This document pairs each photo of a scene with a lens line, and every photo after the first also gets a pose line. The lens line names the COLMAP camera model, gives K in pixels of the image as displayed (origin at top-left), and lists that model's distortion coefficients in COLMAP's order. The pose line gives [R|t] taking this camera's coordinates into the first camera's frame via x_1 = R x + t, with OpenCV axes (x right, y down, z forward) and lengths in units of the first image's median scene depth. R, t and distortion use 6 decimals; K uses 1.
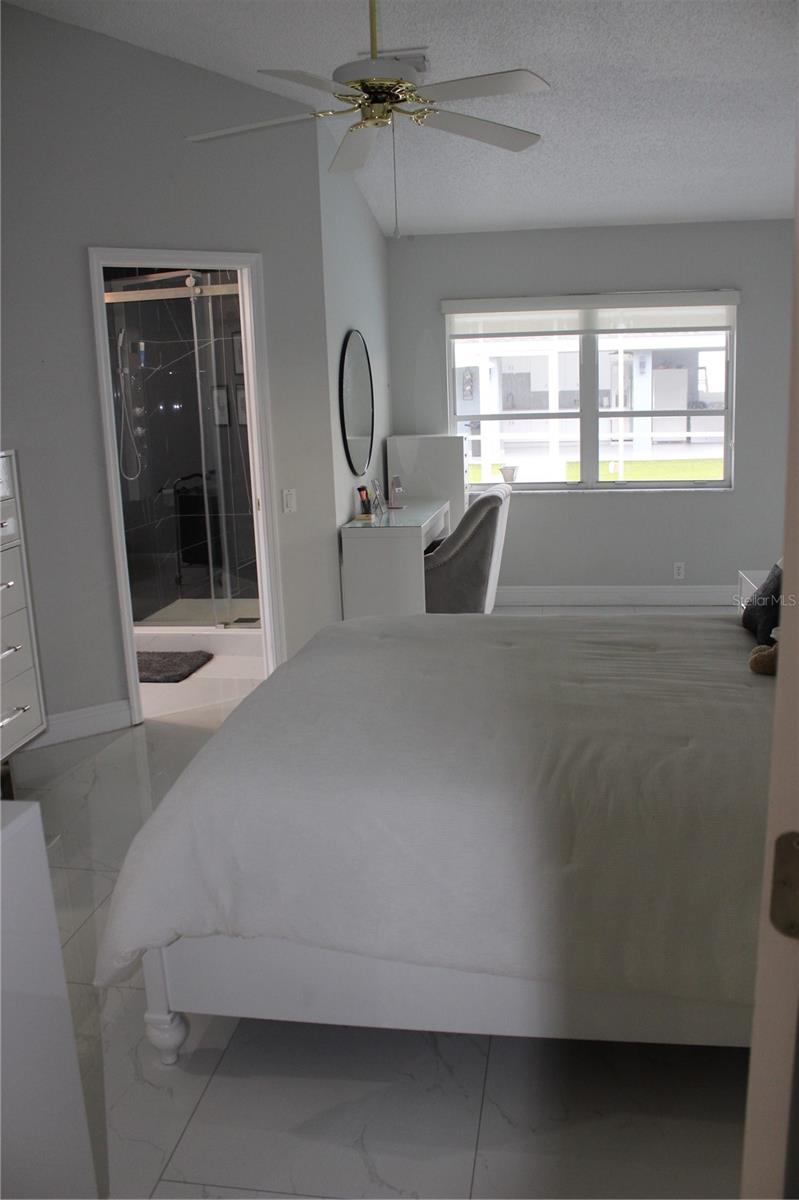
lens RADIAL K [[983.4, 0, 404.9], [0, 983.4, 601.7], [0, 0, 1]] dist [-0.170367, 0.150667]
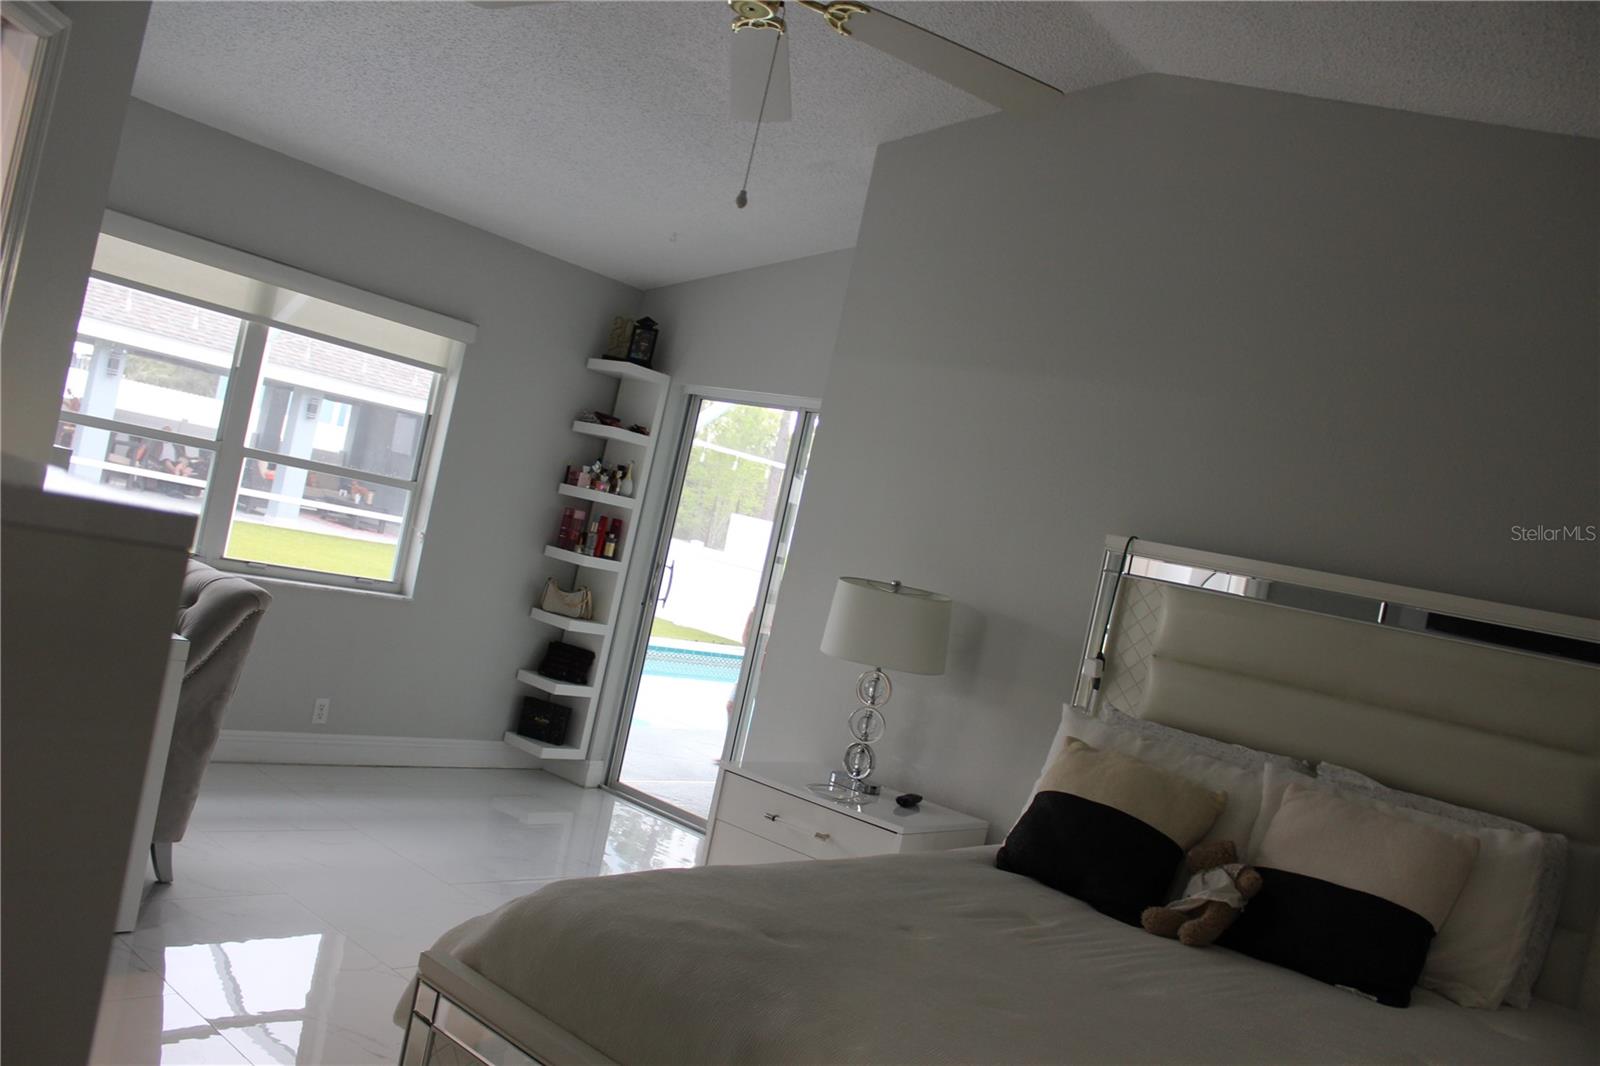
lens RADIAL K [[1311.1, 0, 777.3], [0, 1311.1, 540.9], [0, 0, 1]] dist [-0.170367, 0.150667]
pose [[0.519703, 0.148268, 0.841383, -0.301641], [-0.048475, 0.988357, -0.144226, -0.035668], [-0.852971, 0.034169, 0.520839, 0.288403]]
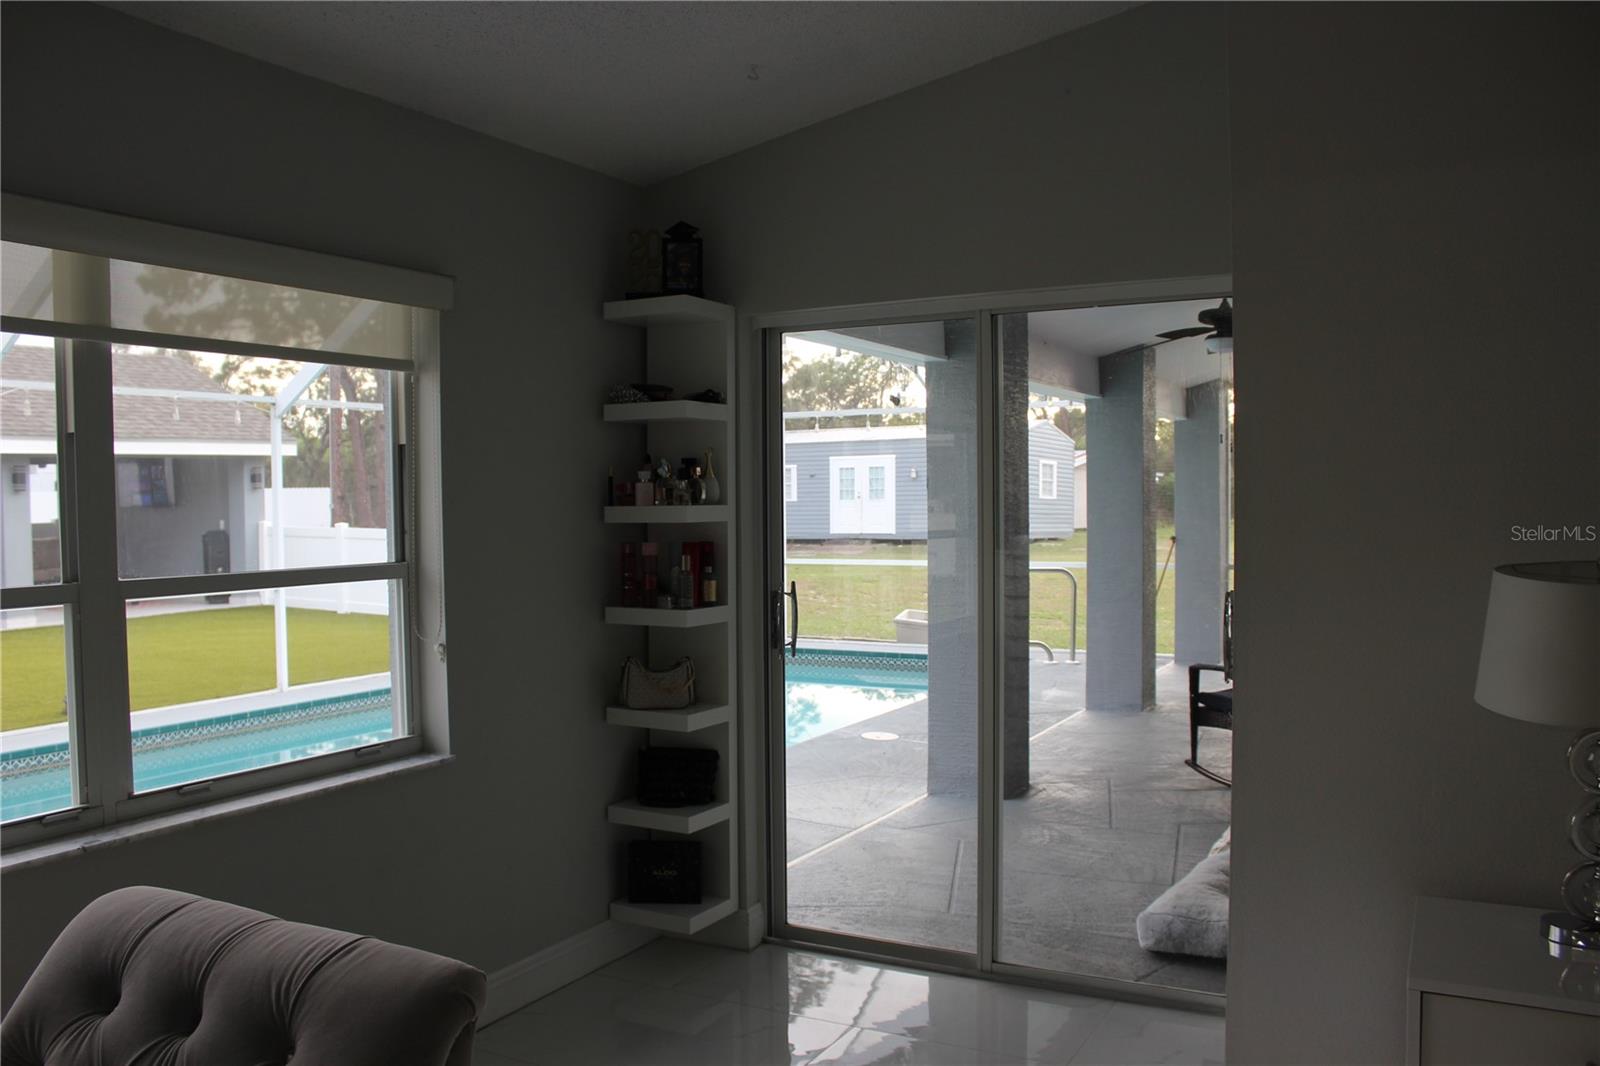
lens RADIAL K [[1311.1, 0, 777.3], [0, 1311.1, 540.9], [0, 0, 1]] dist [-0.170367, 0.150667]
pose [[0.352478, 0.002095, 0.935818, -0.115966], [0.200115, 0.976698, -0.077560, -0.132927], [-0.914174, 0.214610, 0.343845, 0.656873]]
